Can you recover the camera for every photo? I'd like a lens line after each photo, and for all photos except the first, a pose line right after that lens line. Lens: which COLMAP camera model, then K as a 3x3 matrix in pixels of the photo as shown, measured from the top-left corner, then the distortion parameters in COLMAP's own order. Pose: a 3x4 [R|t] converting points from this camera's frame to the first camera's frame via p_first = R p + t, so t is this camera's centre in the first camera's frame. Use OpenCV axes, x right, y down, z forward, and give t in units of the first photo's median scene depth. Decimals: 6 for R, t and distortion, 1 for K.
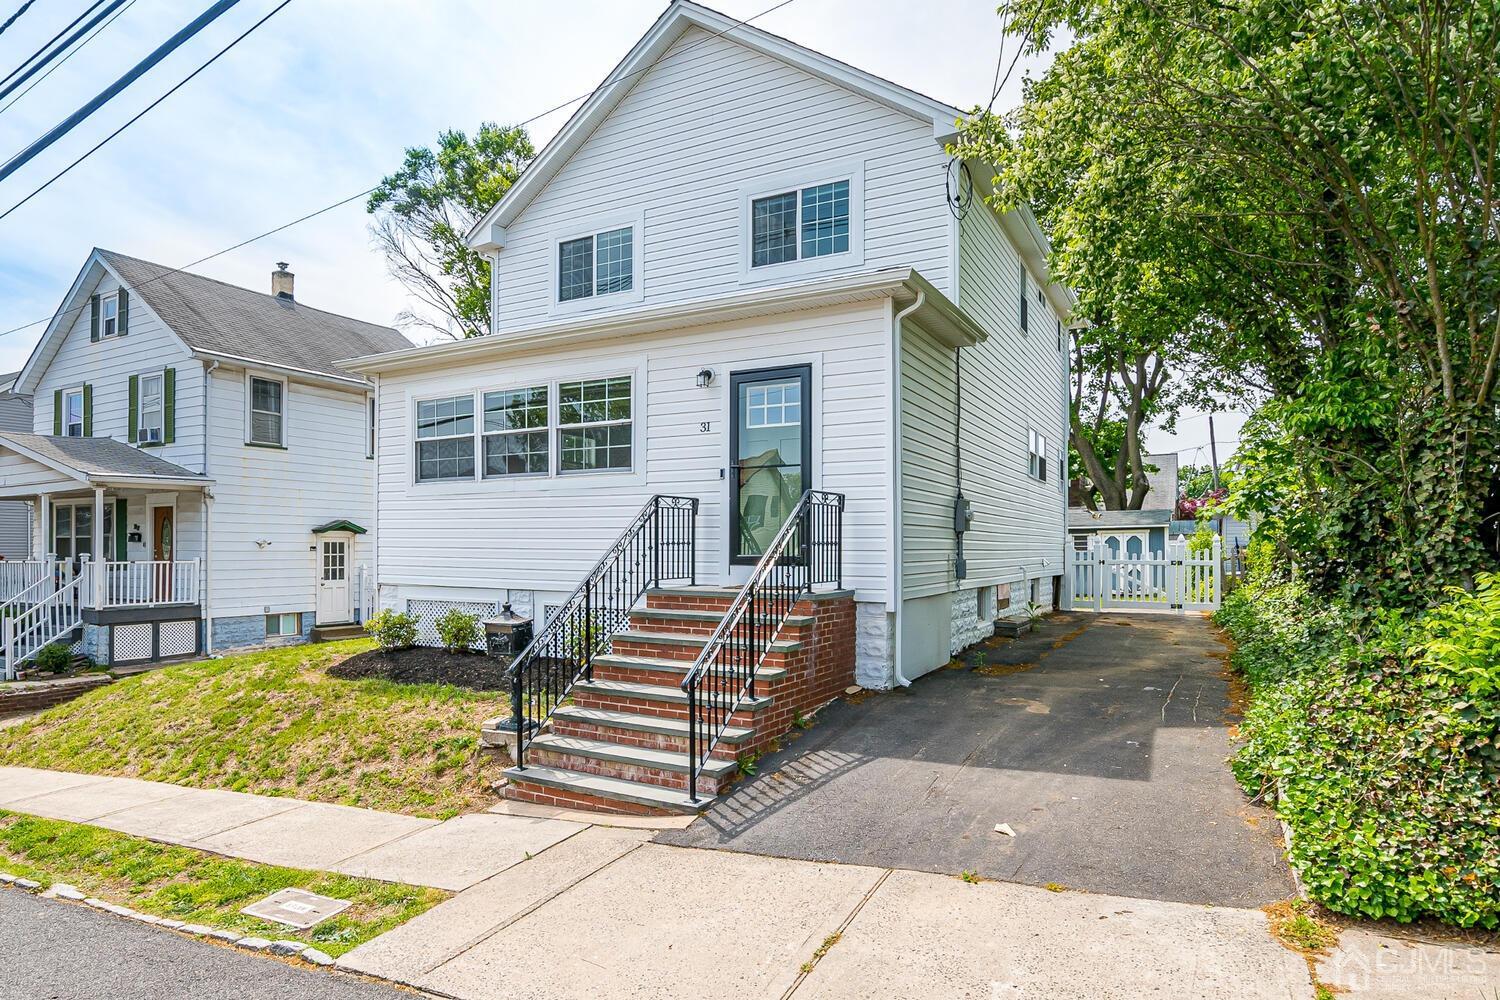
lens RADIAL K [[658.6, 0, 794.8], [0, 658.6, 560.6], [0, 0, 1]] dist [-0.012054, 0.000466]
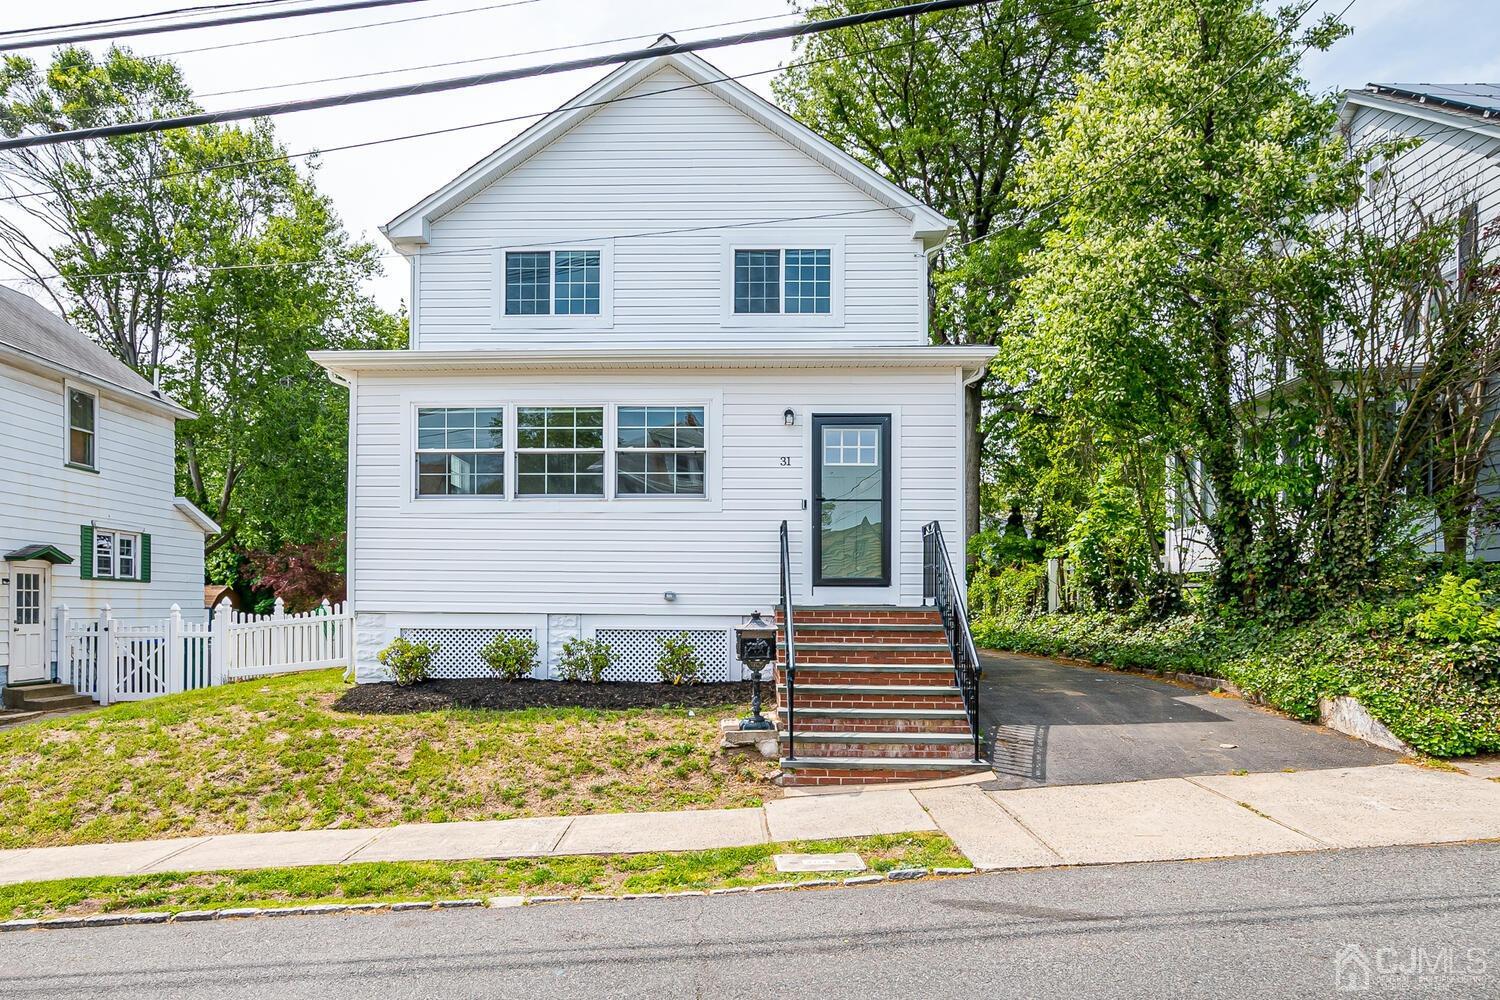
lens RADIAL K [[677.7, 0, 719.3], [0, 677.7, 610.5], [0, 0, 1]] dist [-0.007403, -0.000277]
pose [[0.935032, -0.004268, 0.354538, -0.602539], [0.003981, 0.999991, 0.001539, 0.041134], [-0.354542, -0.000028, 0.935040, -0.016843]]
